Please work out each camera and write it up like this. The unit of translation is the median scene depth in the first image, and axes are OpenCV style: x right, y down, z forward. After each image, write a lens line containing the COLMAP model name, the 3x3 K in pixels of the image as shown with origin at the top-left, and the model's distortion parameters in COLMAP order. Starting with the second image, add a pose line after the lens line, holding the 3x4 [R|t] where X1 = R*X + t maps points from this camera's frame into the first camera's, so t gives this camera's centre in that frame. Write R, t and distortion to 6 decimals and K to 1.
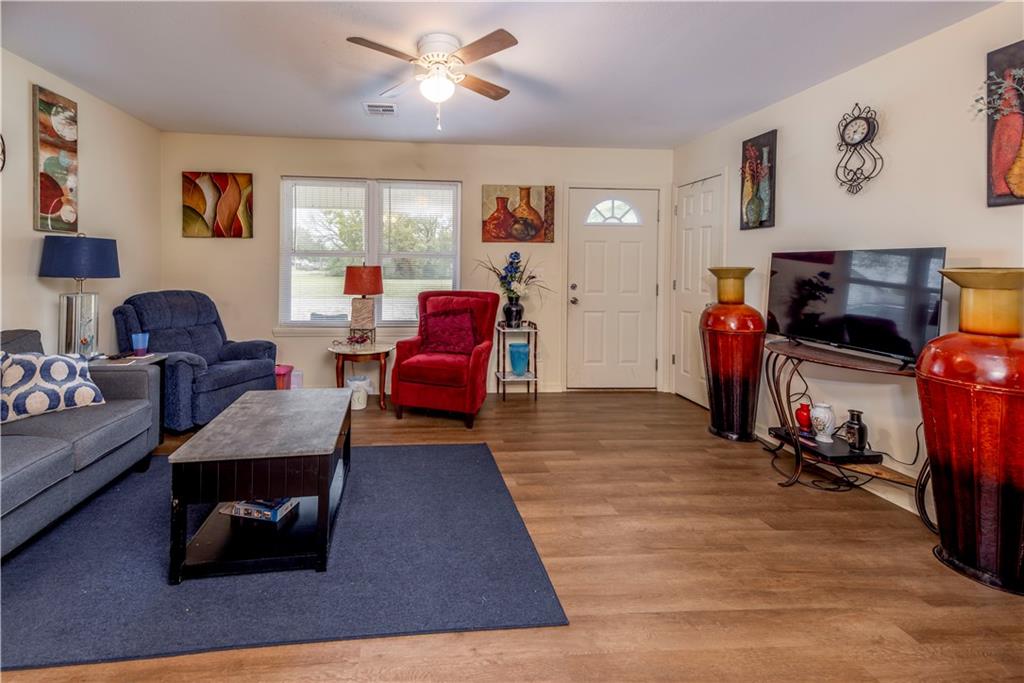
lens RADIAL K [[433.0, 0, 450.3], [0, 433.0, 267.3], [0, 0, 1]] dist [0.037660, -0.000001]
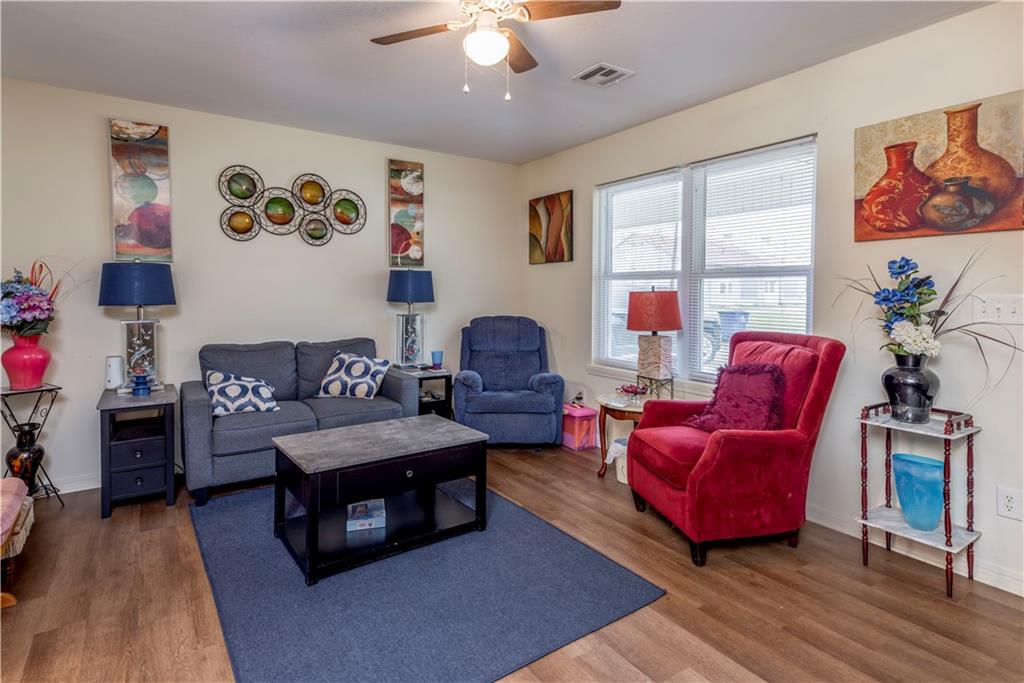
lens RADIAL K [[535.4, 0, 512.4], [0, 535.4, 309.1], [0, 0, 1]] dist [0.004869, 0.000496]
pose [[0.485743, 0.018836, -0.873898, 0.456563], [0.000046, 0.999767, 0.021574, 0.007145], [0.874101, -0.010520, 0.485629, 0.360978]]
